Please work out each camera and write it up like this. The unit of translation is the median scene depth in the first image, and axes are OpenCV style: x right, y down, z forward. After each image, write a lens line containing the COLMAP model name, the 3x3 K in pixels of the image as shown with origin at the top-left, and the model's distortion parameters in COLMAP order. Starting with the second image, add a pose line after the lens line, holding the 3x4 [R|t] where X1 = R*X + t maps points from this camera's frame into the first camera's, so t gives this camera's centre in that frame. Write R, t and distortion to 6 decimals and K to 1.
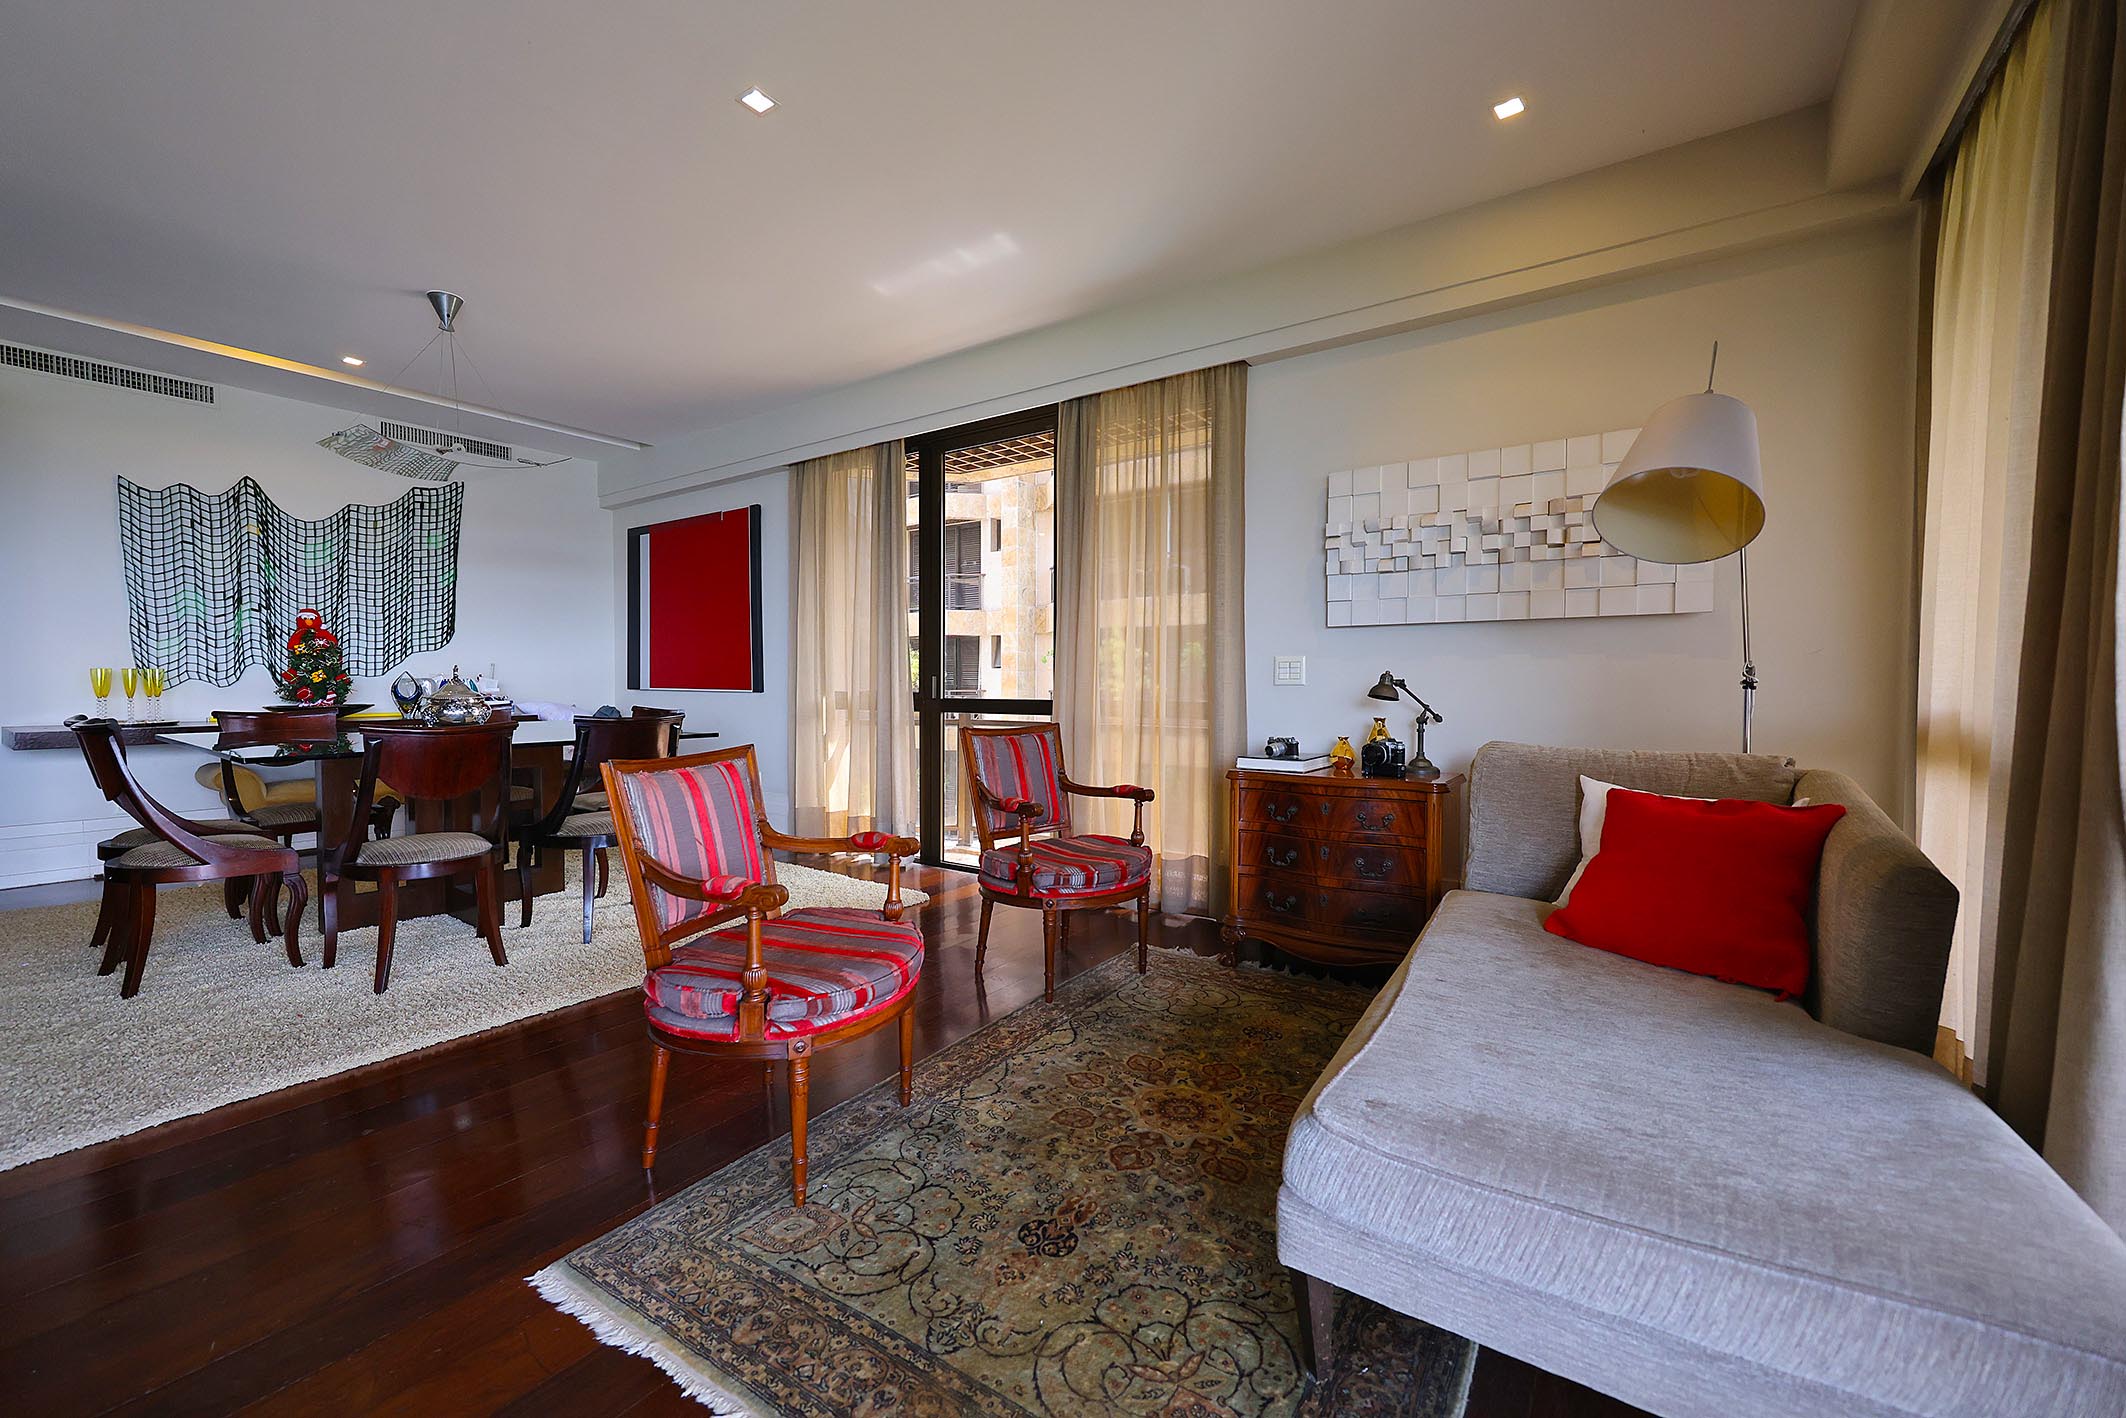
lens RADIAL K [[846.6, 0, 1054.3], [0, 846.6, 706.9], [0, 0, 1]] dist [-0.001293, -0.000256]
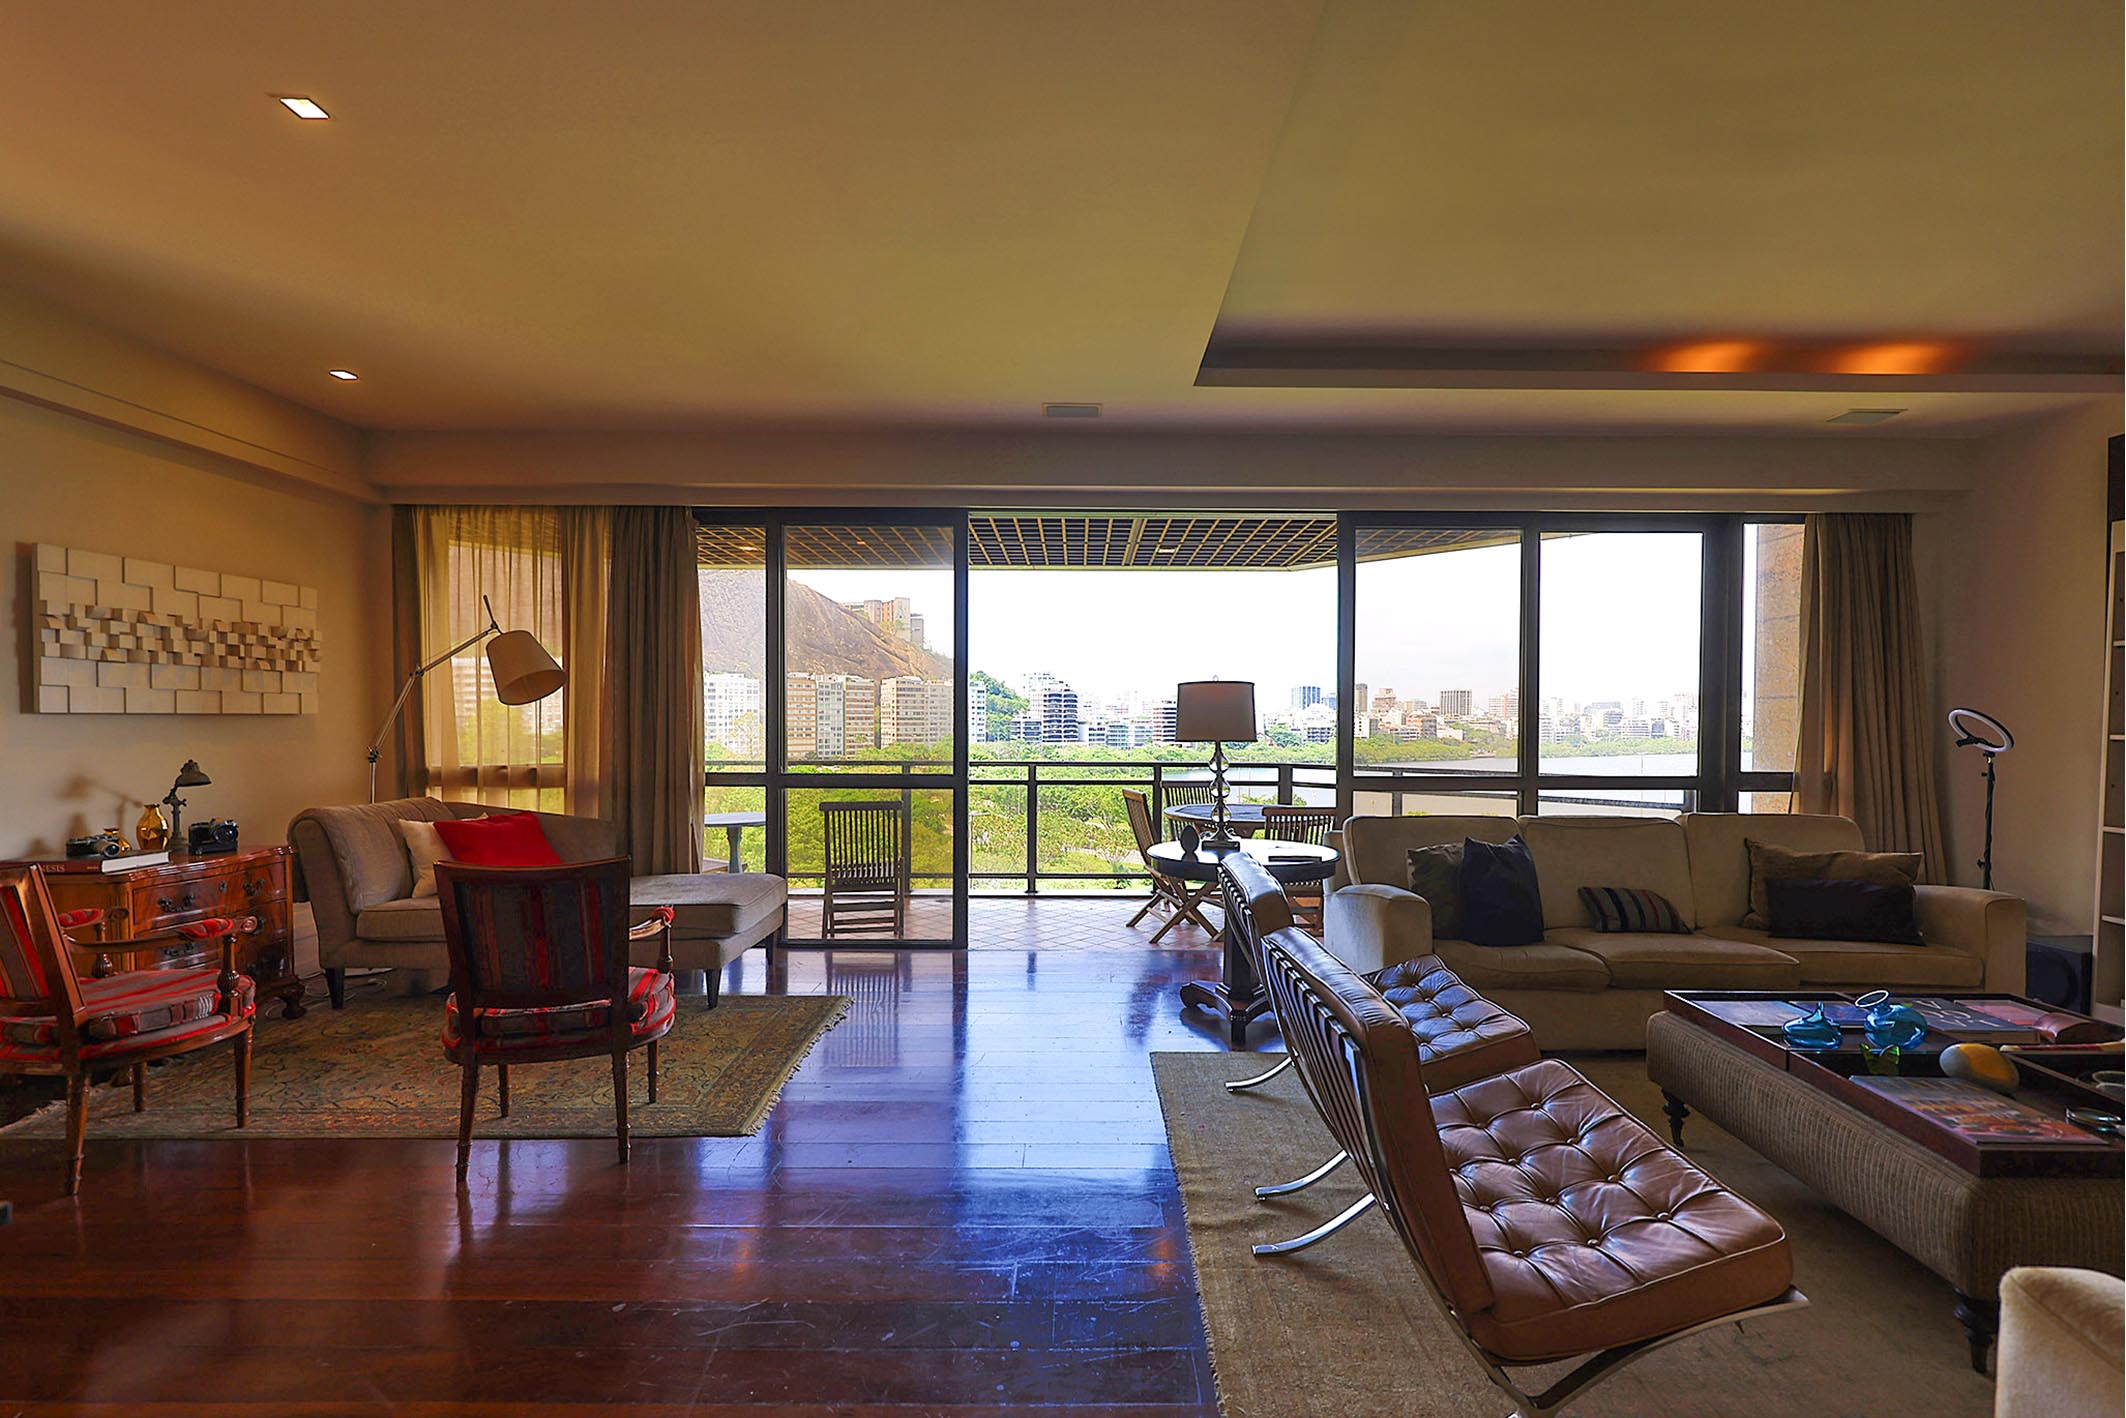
lens RADIAL K [[934.5, 0, 1084.6], [0, 934.5, 734.0], [0, 0, 1]] dist [-0.003527, 0.000368]
pose [[-0.586378, -0.018944, 0.809816, -0.803120], [0.014225, 0.999332, 0.033678, -0.063406], [-0.809912, 0.031267, -0.585717, 0.482385]]
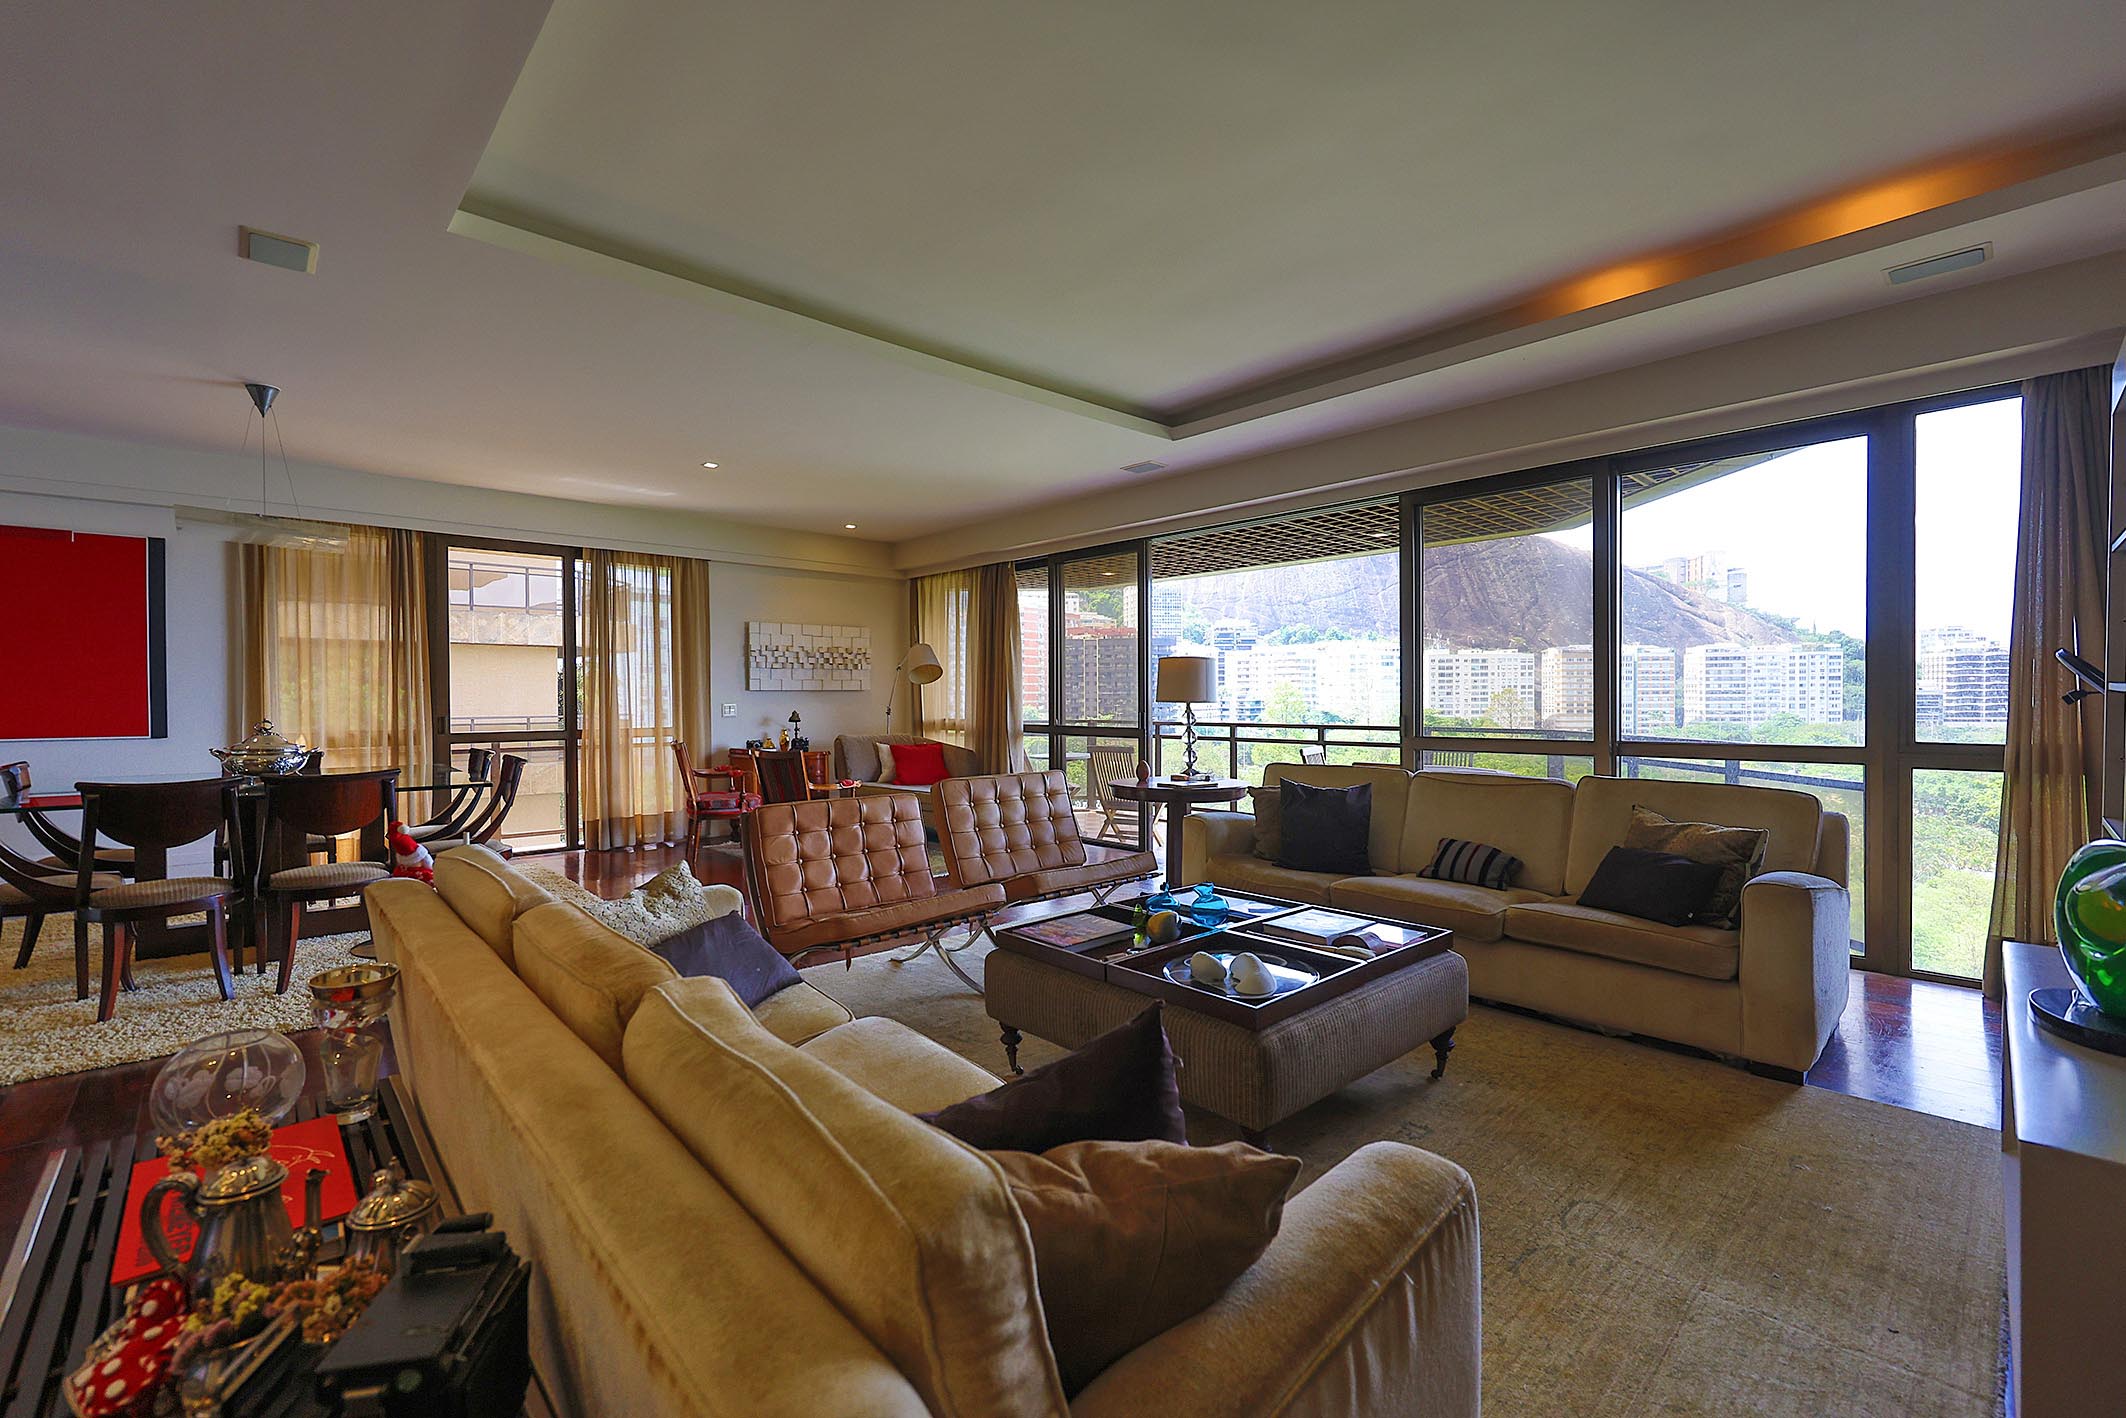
lens RADIAL K [[898.6, 0, 1050.9], [0, 898.6, 698.7], [0, 0, 1]] dist [0.000005, 0.000256]
pose [[0.205551, -0.007525, 0.978617, -1.299568], [0.031278, 0.999510, 0.001116, -0.035523], [-0.978146, 0.030380, 0.205686, -0.186042]]
